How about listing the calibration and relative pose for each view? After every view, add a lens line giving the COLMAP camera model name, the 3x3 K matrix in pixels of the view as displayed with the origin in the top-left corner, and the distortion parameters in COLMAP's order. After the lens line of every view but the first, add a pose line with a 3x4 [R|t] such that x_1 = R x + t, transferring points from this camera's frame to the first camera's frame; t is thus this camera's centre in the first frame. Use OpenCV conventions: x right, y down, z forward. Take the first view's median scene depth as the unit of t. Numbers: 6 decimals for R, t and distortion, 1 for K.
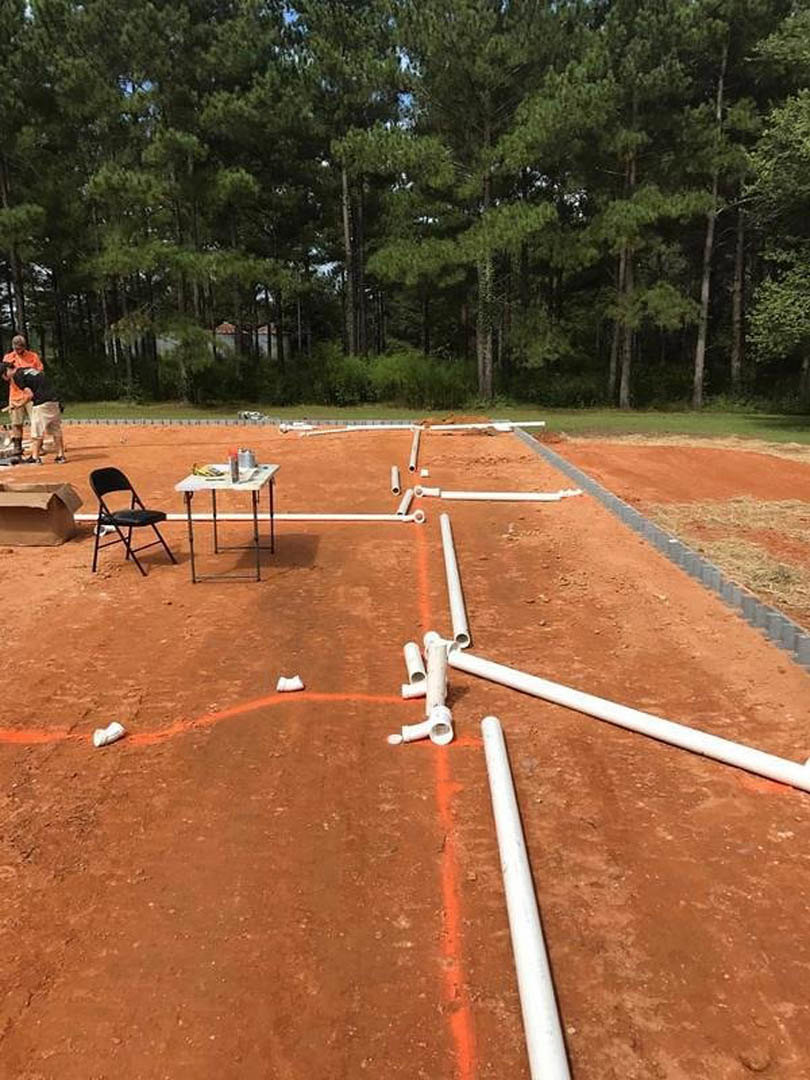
lens RADIAL K [[897.4, 0, 408.3], [0, 897.4, 563.1], [0, 0, 1]] dist [-0.002575, -0.000818]
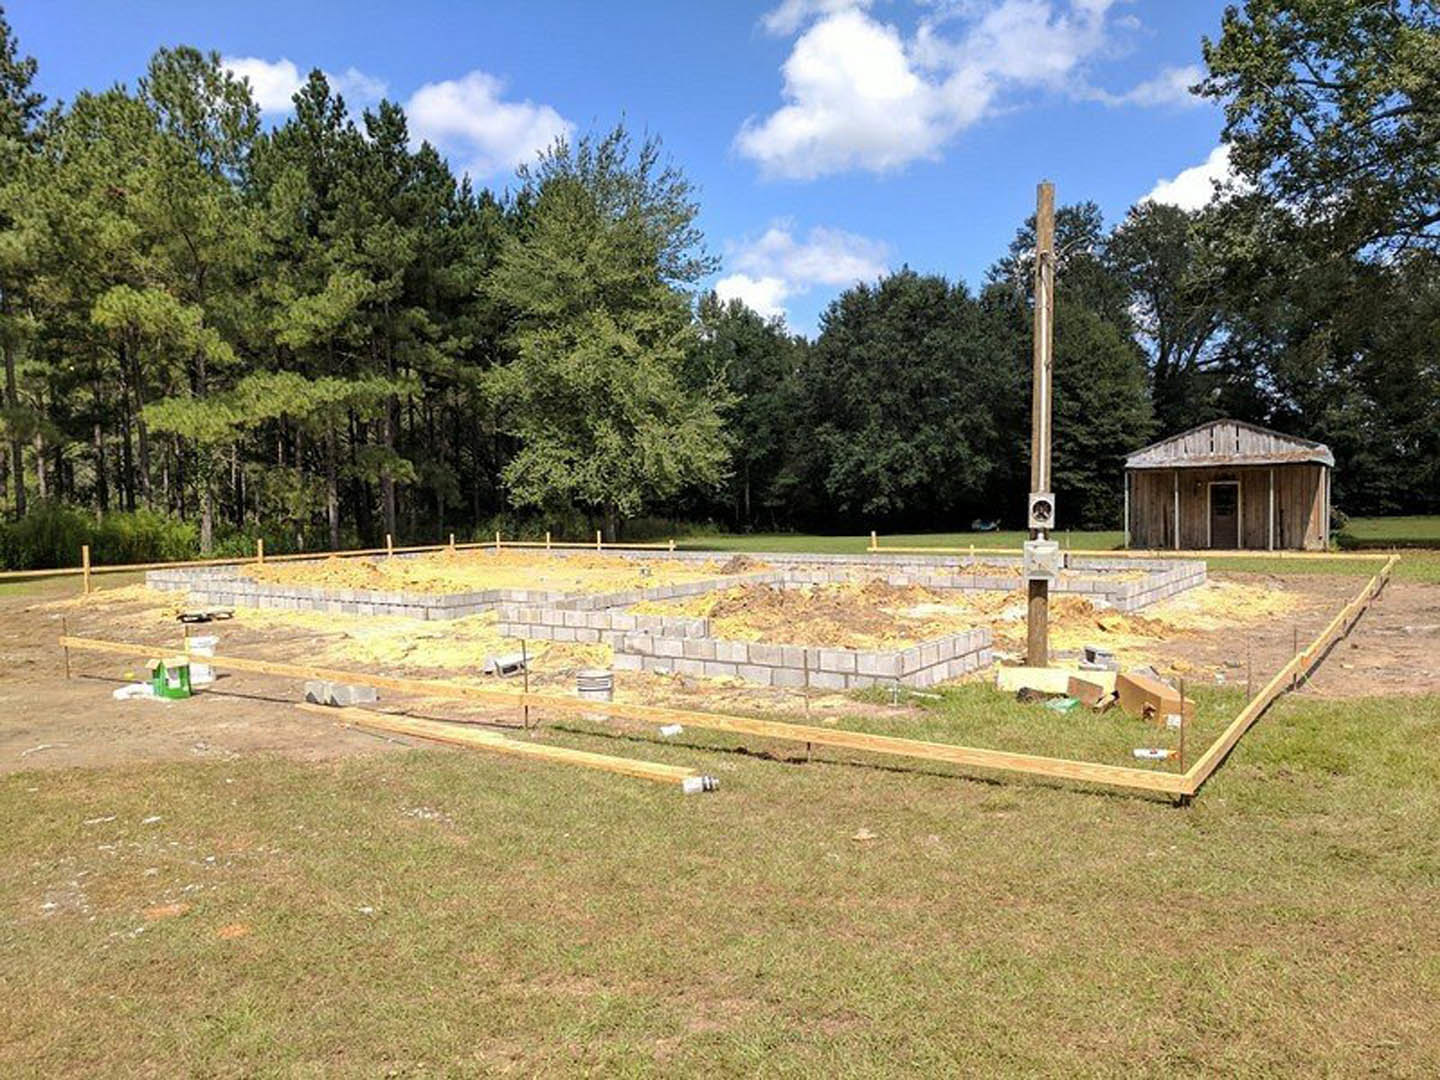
lens RADIAL K [[1081.0, 0, 724.5], [0, 1081.0, 552.4], [0, 0, 1]] dist [-0.001440, 0.020919]
pose [[0.581924, -0.046502, 0.811913, -0.630595], [0.203729, 0.974865, -0.090184, 0.050993], [-0.787311, 0.217891, 0.576771, -0.174142]]
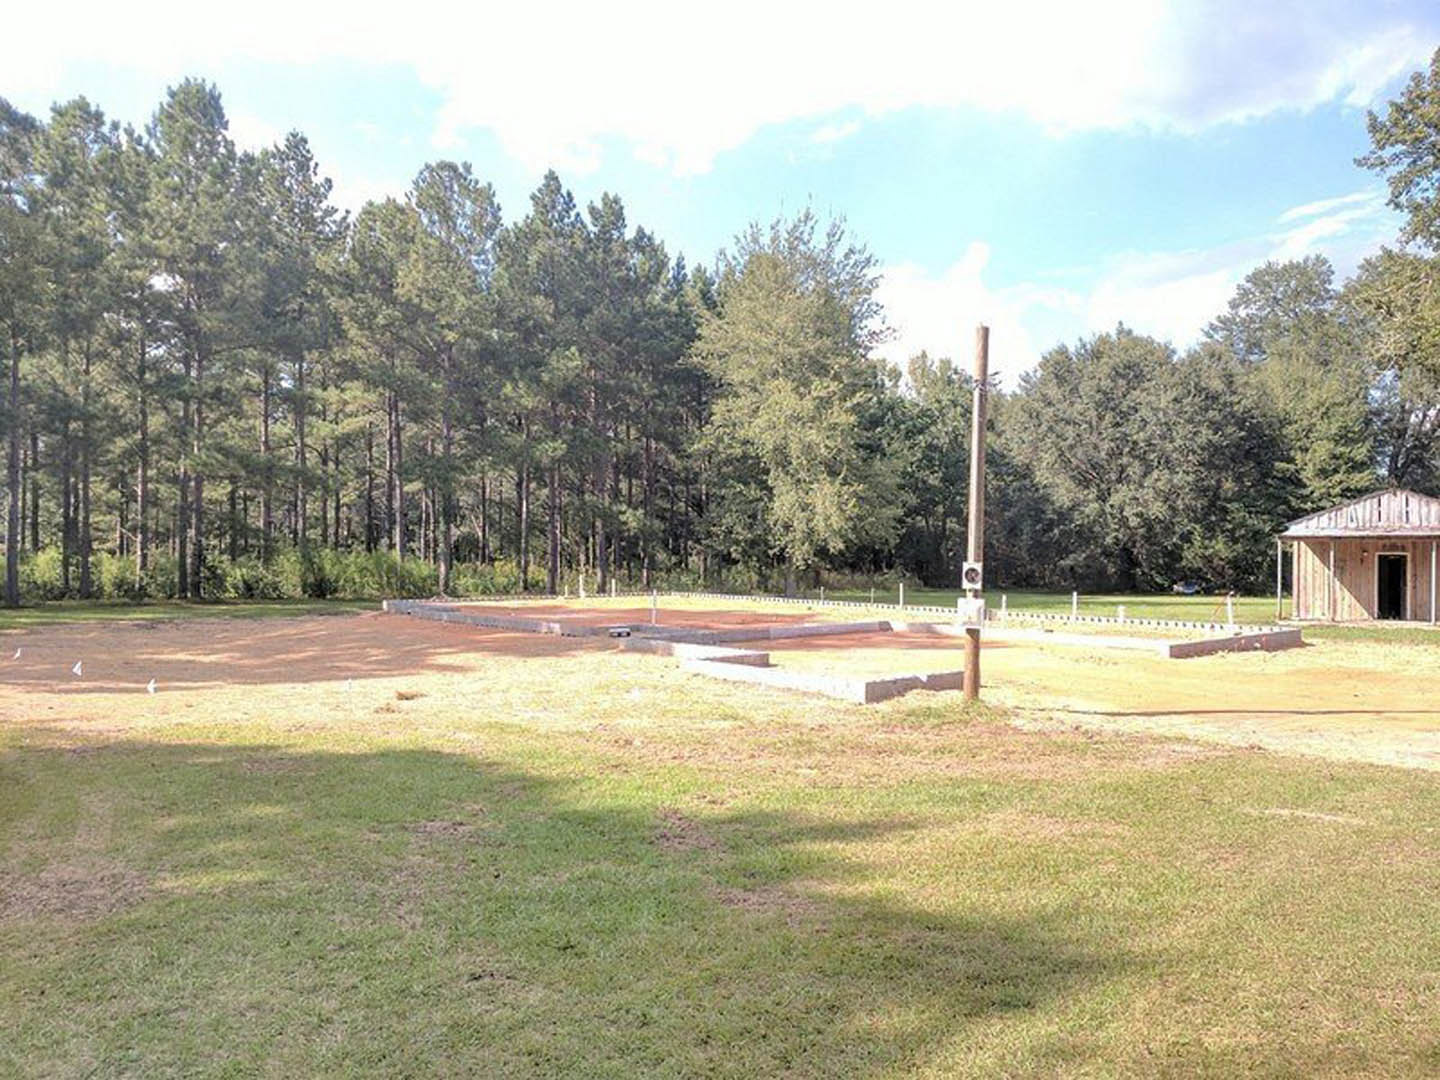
lens RADIAL K [[1081.0, 0, 723.5], [0, 1081.0, 559.9], [0, 0, 1]] dist [-0.001440, 0.020919]
pose [[0.742164, 0.005829, 0.670193, -0.653674], [0.142420, 0.975753, -0.166201, 0.075031], [-0.654911, 0.218798, 0.723339, -0.287992]]
